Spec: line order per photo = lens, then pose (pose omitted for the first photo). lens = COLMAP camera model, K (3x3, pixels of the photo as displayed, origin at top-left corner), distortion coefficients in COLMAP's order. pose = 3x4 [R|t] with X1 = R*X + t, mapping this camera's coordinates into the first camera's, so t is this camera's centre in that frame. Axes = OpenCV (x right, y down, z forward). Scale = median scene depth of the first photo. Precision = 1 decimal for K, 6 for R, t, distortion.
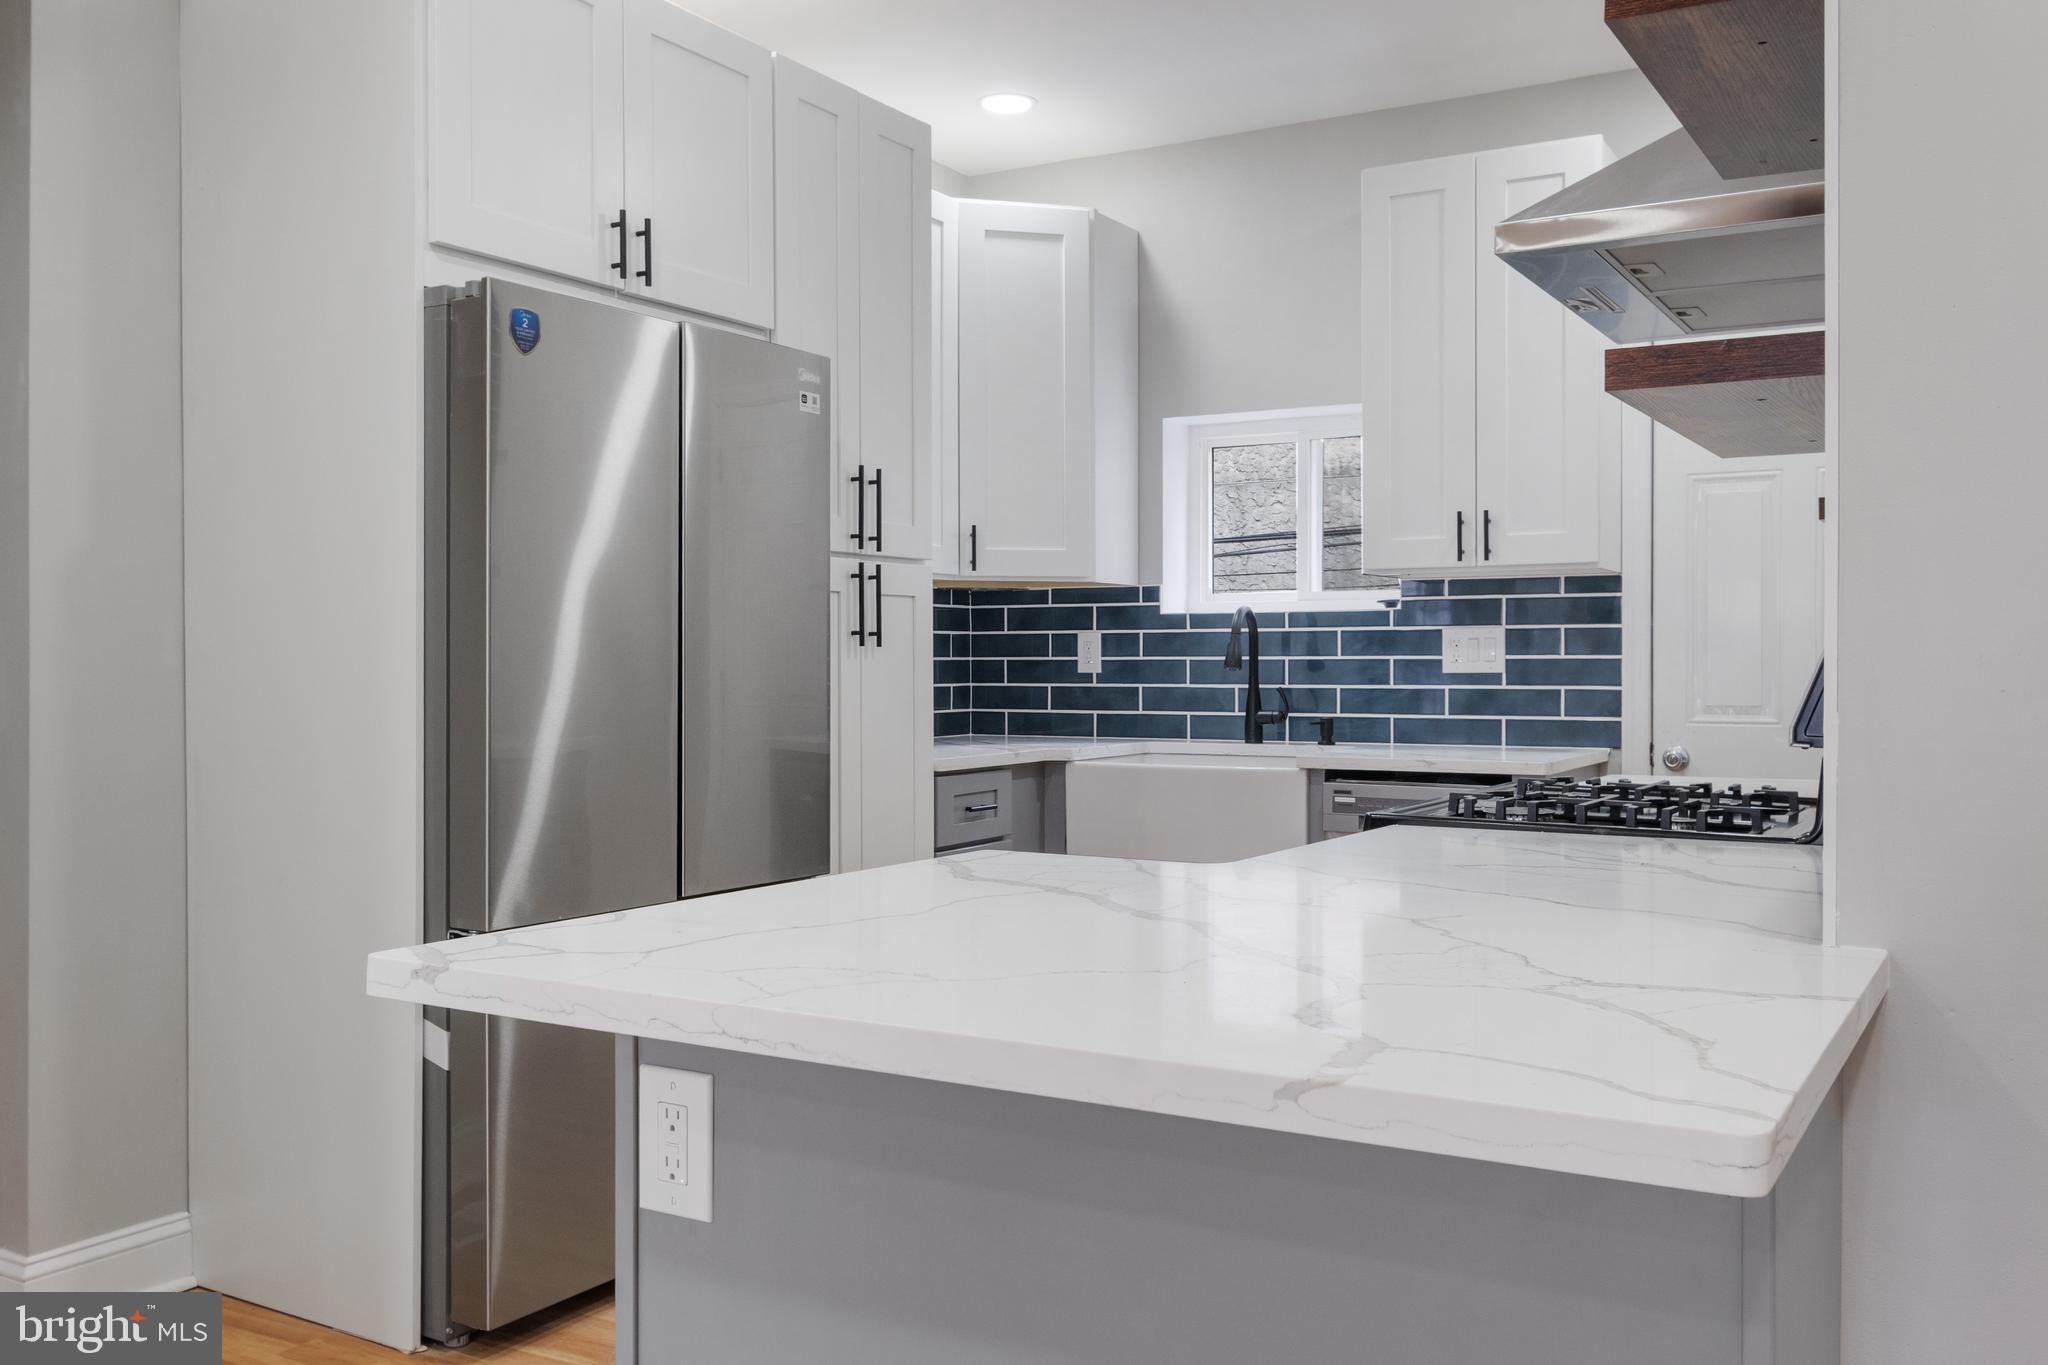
lens RADIAL K [[1763.5, 0, 1013.2], [0, 1763.5, 662.2], [0, 0, 1]] dist [-0.000829, -0.001731]
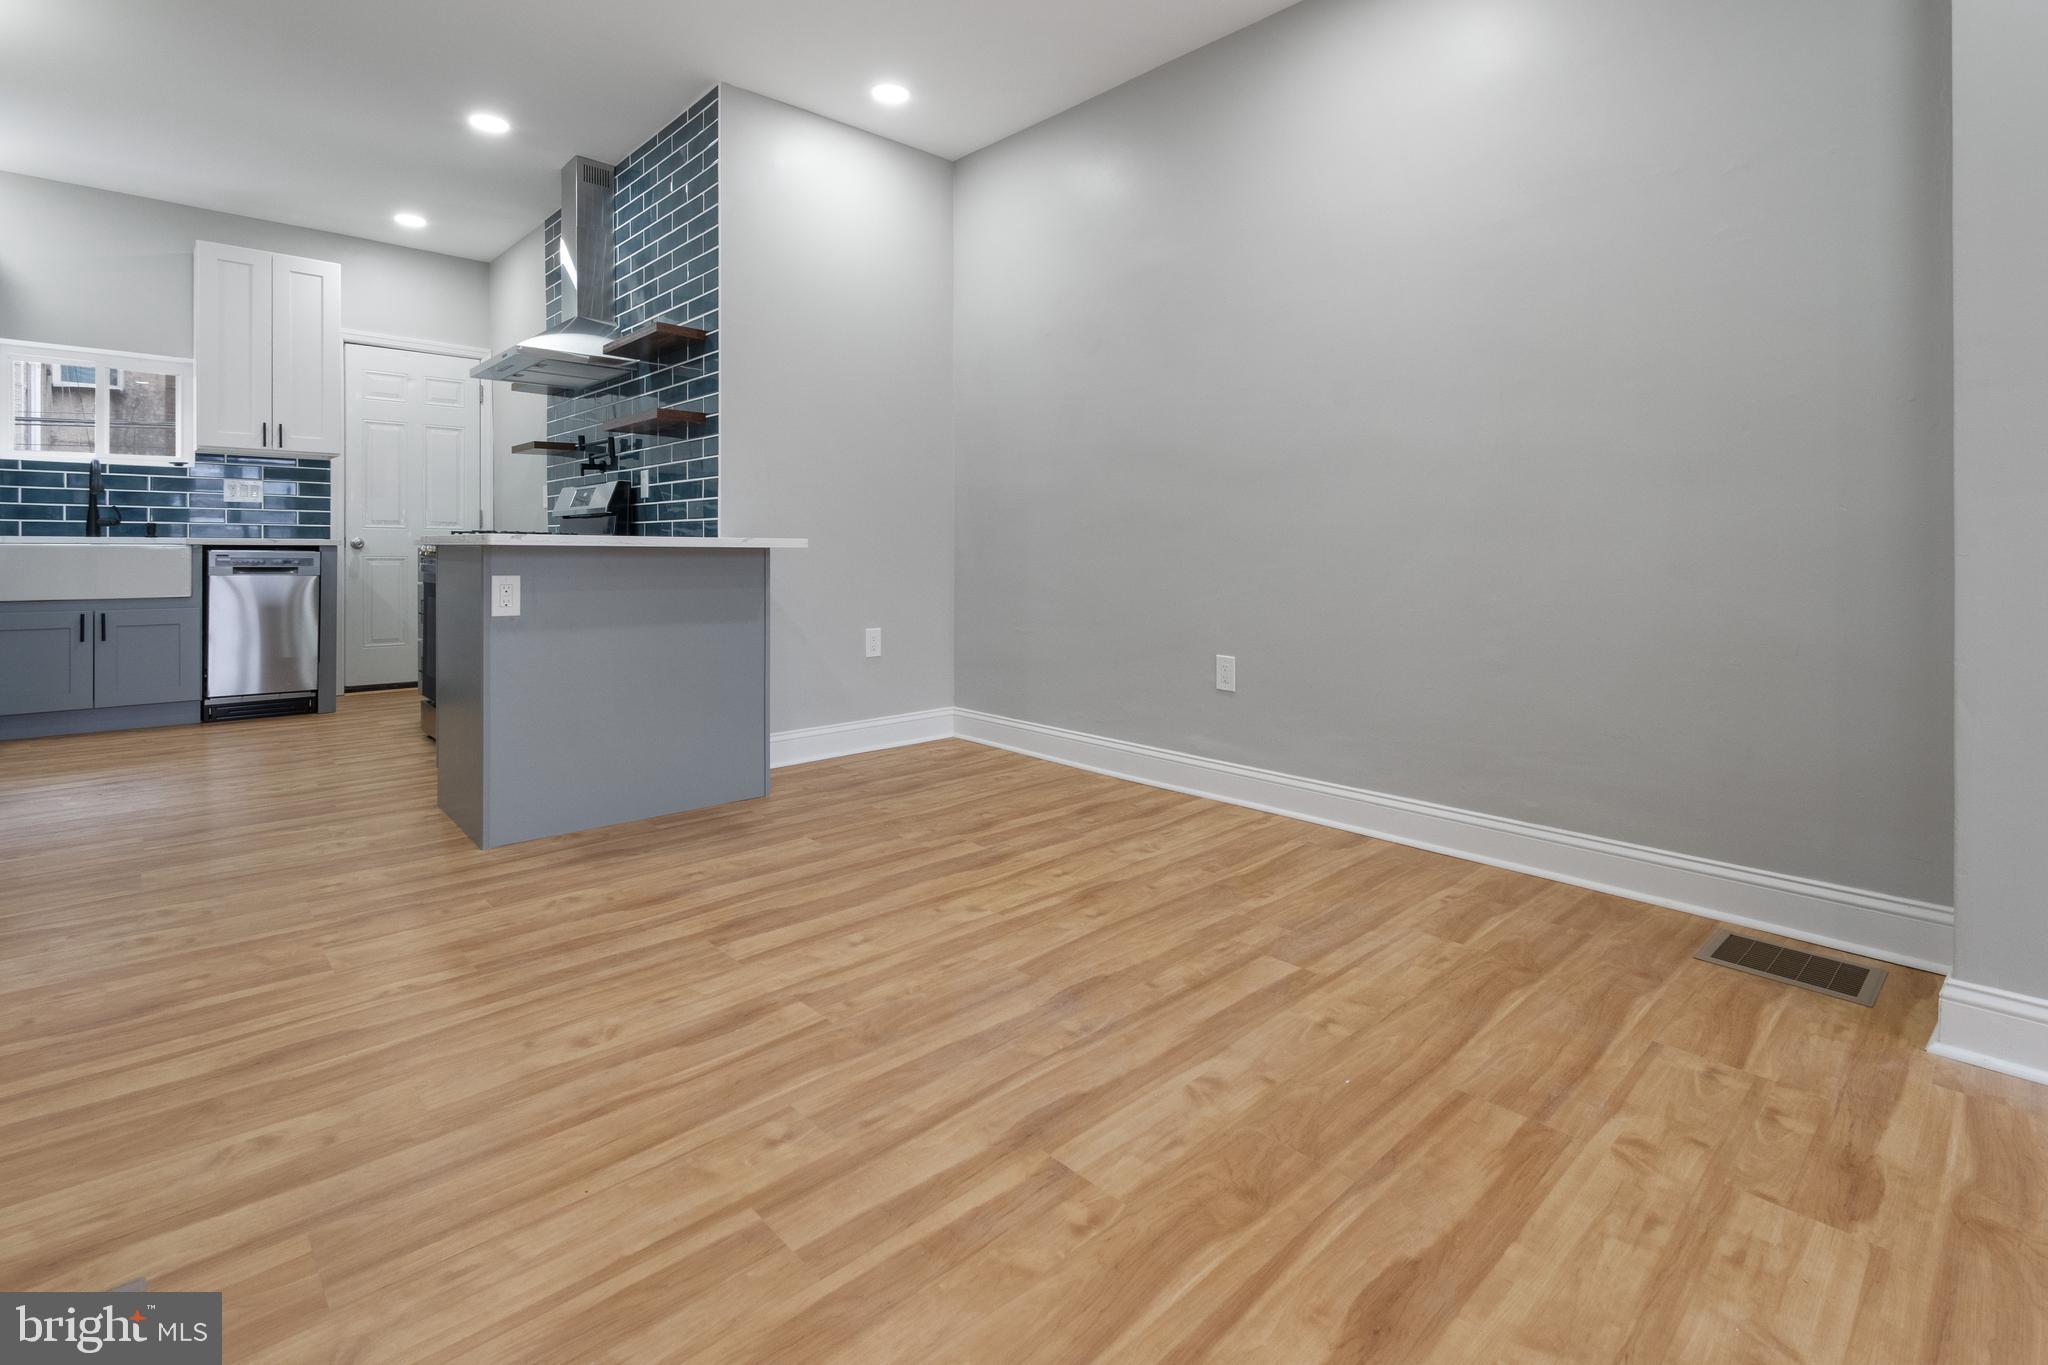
lens RADIAL K [[958.3, 0, 1027.5], [0, 958.3, 556.3], [0, 0, 1]] dist [0.009000, -0.005999]
pose [[0.278969, -0.004969, 0.960287, -0.538816], [-0.007952, 0.999940, 0.007484, 0.051821], [-0.960267, -0.009724, 0.278913, -0.169204]]
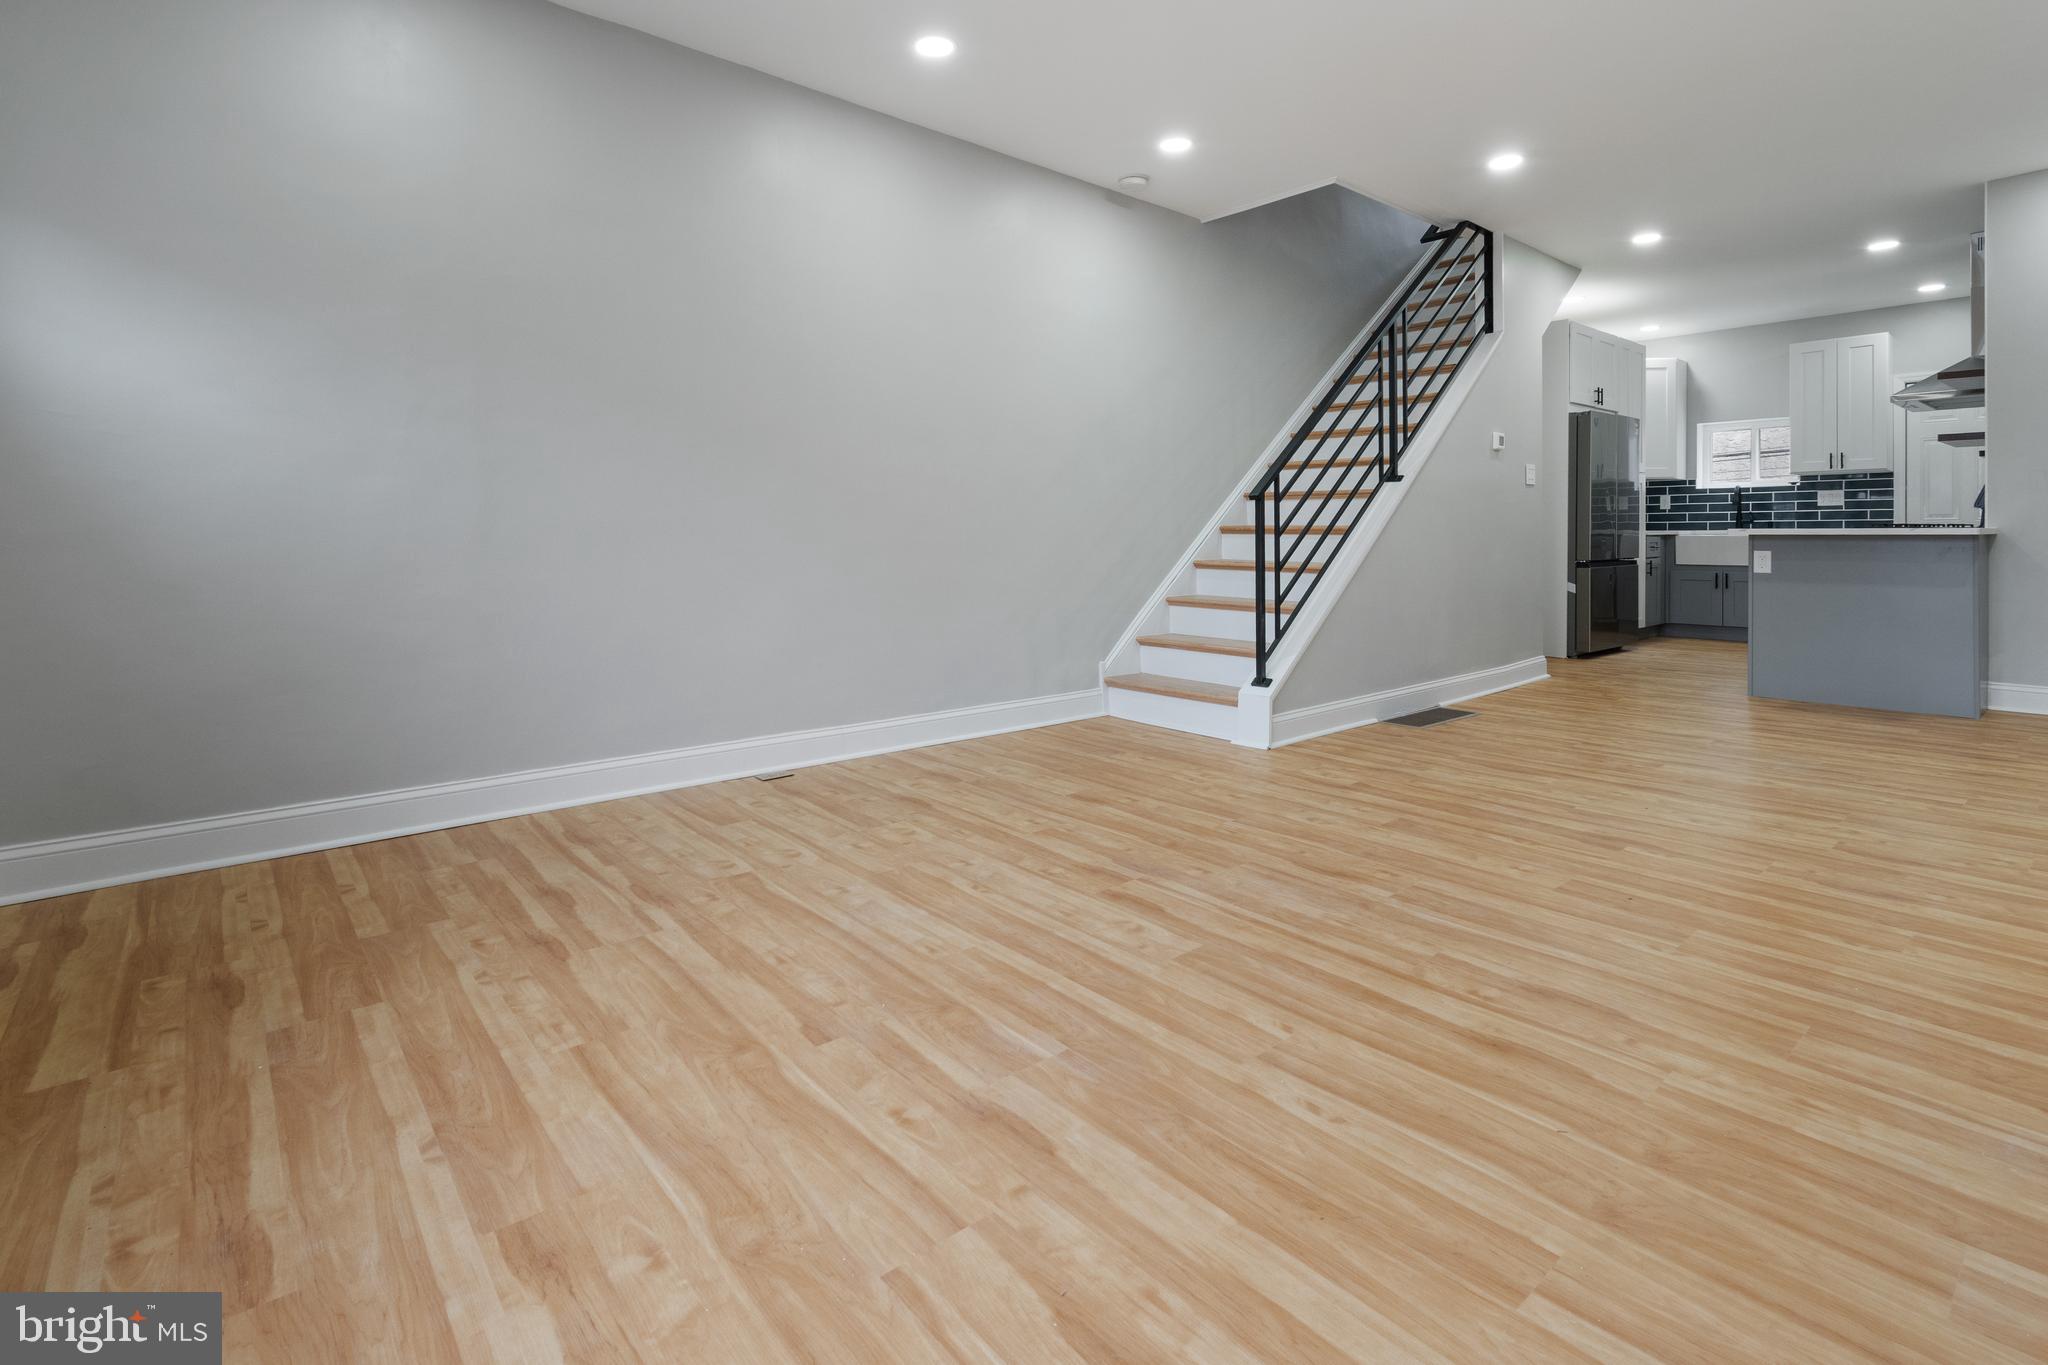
lens RADIAL K [[958.3, 0, 1020.8], [0, 958.3, 551.7], [0, 0, 1]] dist [0.009000, -0.005999]
pose [[0.941915, 0.003920, -0.335829, -0.488725], [0.002922, 0.999798, 0.019864, 0.047704], [0.335840, -0.019692, 0.941713, -1.014071]]
